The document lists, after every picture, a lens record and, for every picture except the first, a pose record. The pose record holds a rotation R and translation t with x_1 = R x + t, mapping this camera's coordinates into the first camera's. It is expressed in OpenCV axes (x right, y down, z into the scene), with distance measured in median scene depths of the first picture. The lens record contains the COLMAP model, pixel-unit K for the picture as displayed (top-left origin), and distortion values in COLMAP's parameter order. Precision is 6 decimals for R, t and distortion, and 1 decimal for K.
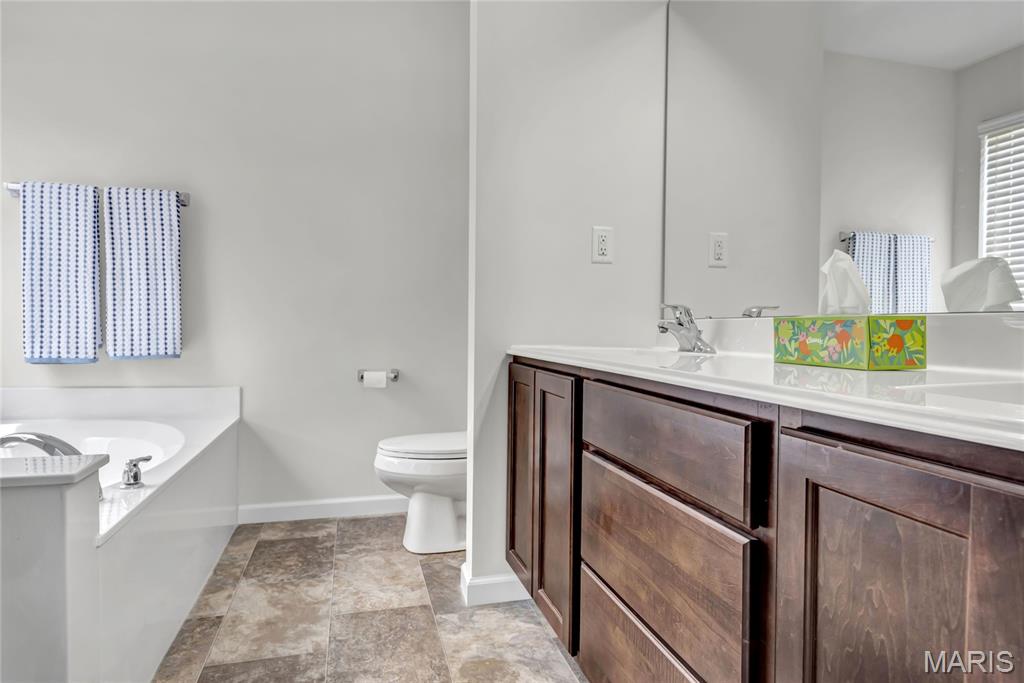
lens RADIAL K [[585.7, 0, 537.4], [0, 585.7, 341.0], [0, 0, 1]] dist [-0.025725, -0.006424]
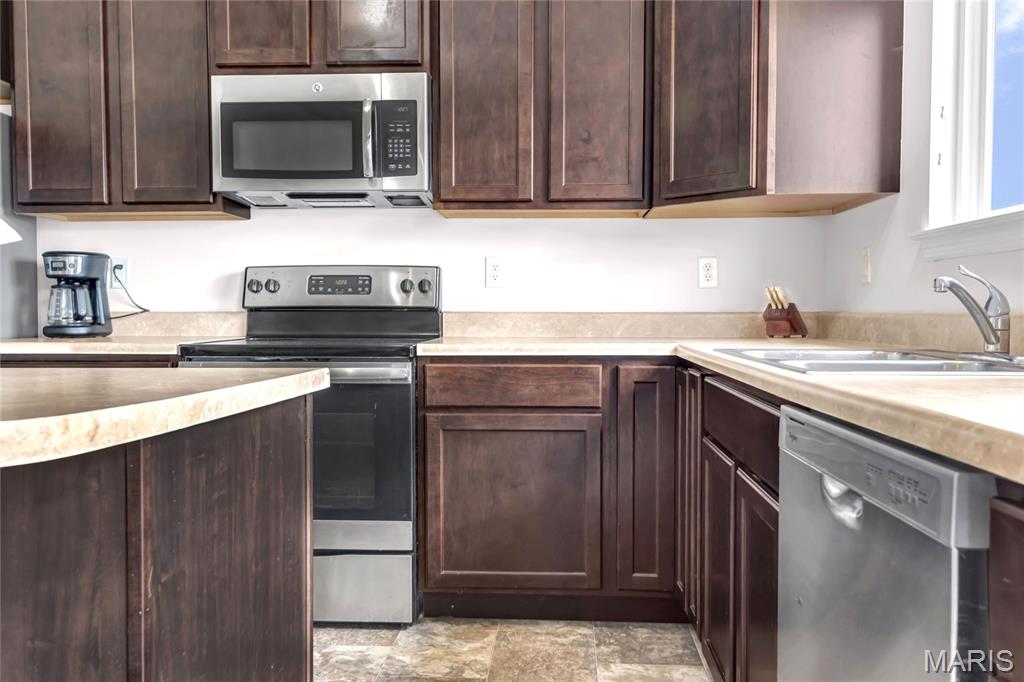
lens RADIAL K [[847.3, 0, 509.9], [0, 847.3, 333.0], [0, 0, 1]] dist [0.037779, -0.001618]
pose [[-0.929979, -0.006284, 0.367560, -0.680137], [0.013207, 0.998637, 0.050487, -0.121544], [-0.367376, 0.051806, -0.928629, 2.147114]]
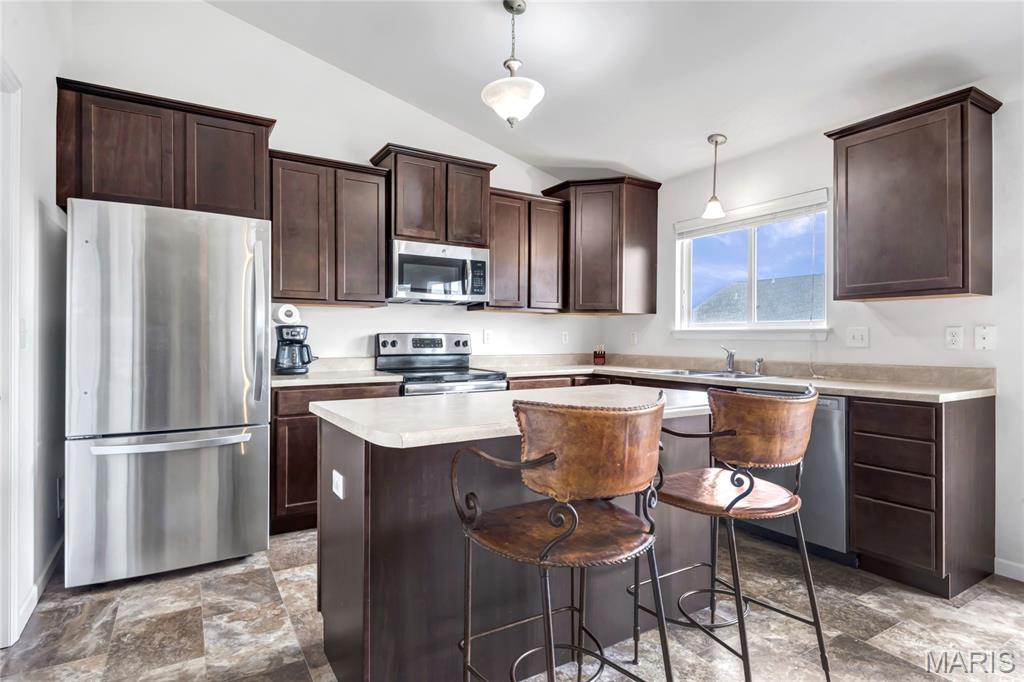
lens RADIAL K [[543.9, 0, 516.5], [0, 543.9, 333.8], [0, 0, 1]] dist [0.024007, -0.009008]
pose [[-0.970849, -0.002349, -0.239681, 0.275349], [-0.007795, 0.999733, 0.021774, -0.209348], [0.239566, 0.023008, -0.970607, 2.784579]]
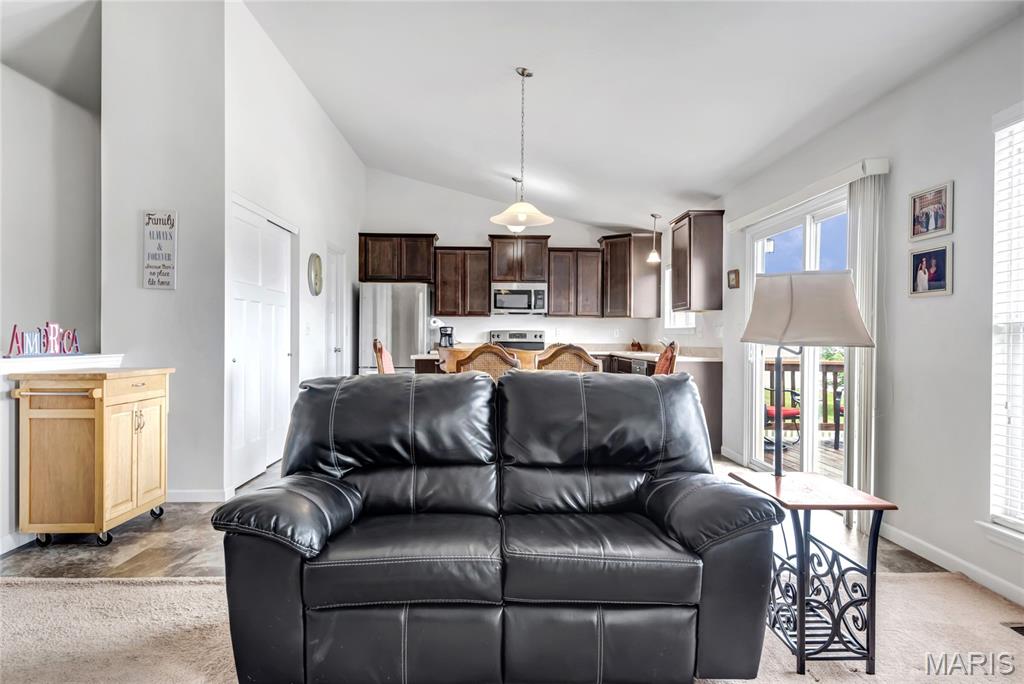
lens RADIAL K [[651.0, 0, 510.2], [0, 651.0, 342.2], [0, 0, 1]] dist [0.033272, -0.001577]
pose [[-0.962914, -0.005650, 0.269751, -0.927785], [0.004539, 0.999300, 0.037135, -0.246013], [-0.269772, 0.036982, -0.962214, 4.821686]]
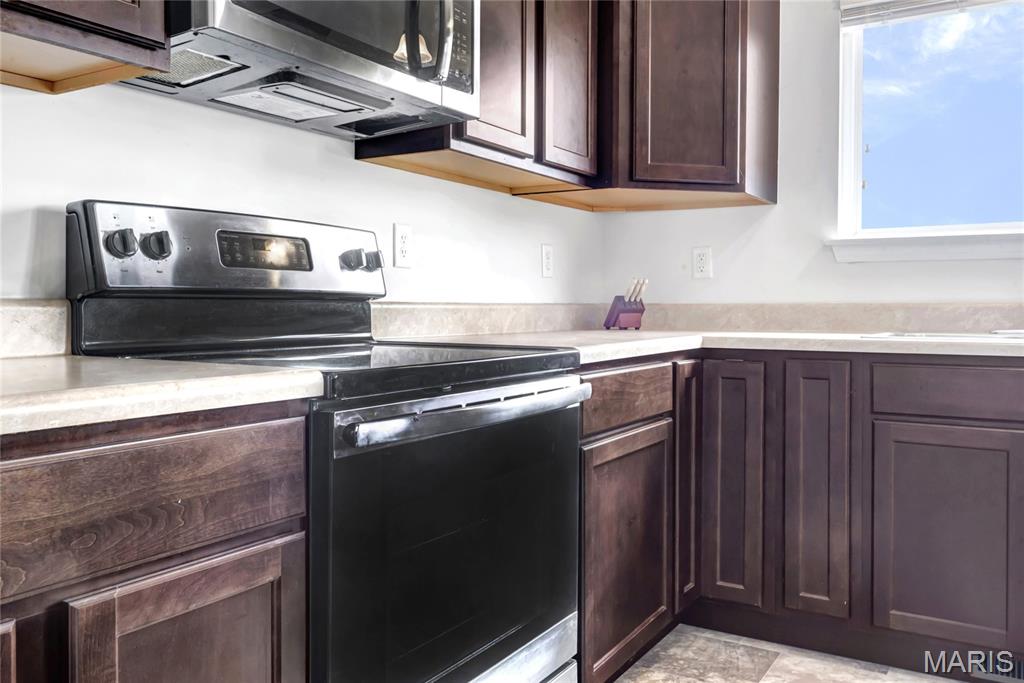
lens RADIAL K [[845.0, 0, 520.2], [0, 845.0, 312.9], [0, 0, 1]] dist [0.020136, 0.005503]
pose [[-0.759586, 0.008680, -0.650349, 0.462749], [-0.014867, 0.999418, 0.030702, -0.104893], [0.650237, 0.032989, -0.759015, 1.660945]]
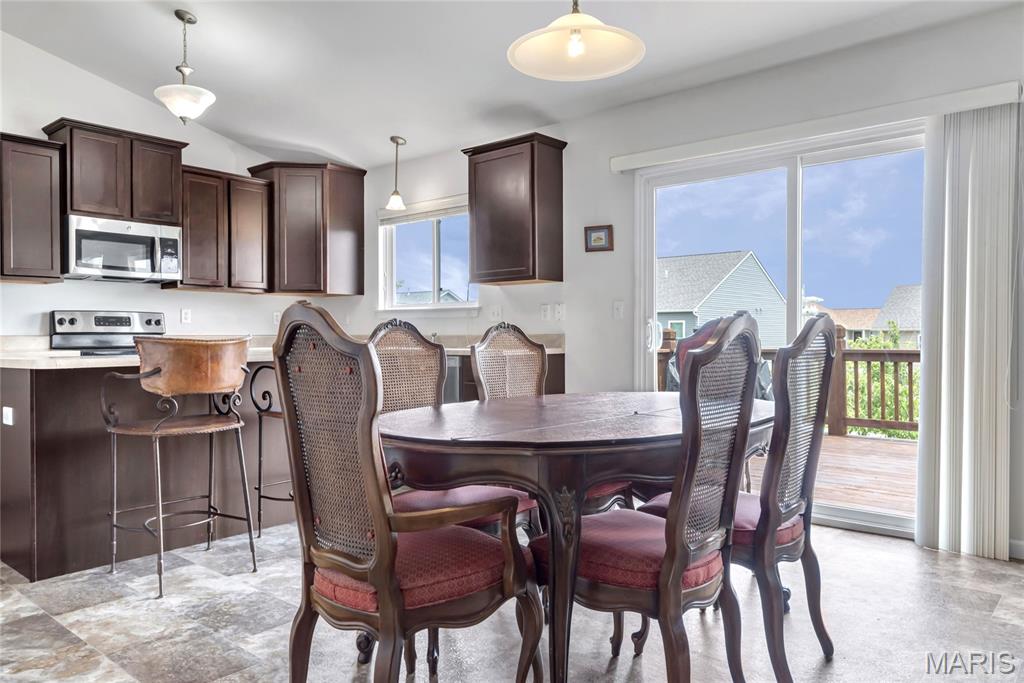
lens RADIAL K [[712.3, 0, 523.4], [0, 712.3, 337.8], [0, 0, 1]] dist [0.026173, -0.019105]
pose [[-0.850537, 0.006311, -0.525877, 0.217482], [-0.011760, 0.999450, 0.031015, -0.169515], [0.525783, 0.032564, -0.849995, 3.661581]]
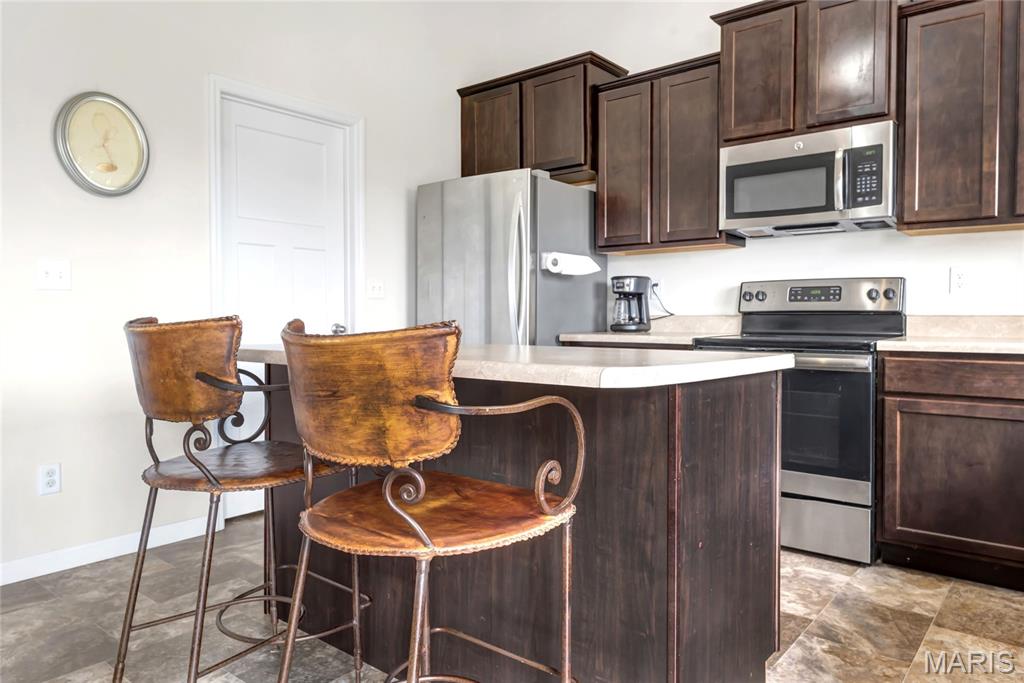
lens RADIAL K [[689.8, 0, 511.6], [0, 689.8, 338.3], [0, 0, 1]] dist [0.020372, -0.021699]
pose [[-0.538353, -0.025062, 0.842347, -0.802472], [0.025855, 0.998596, 0.046235, -0.125013], [-0.842323, 0.046670, -0.536949, 2.285898]]
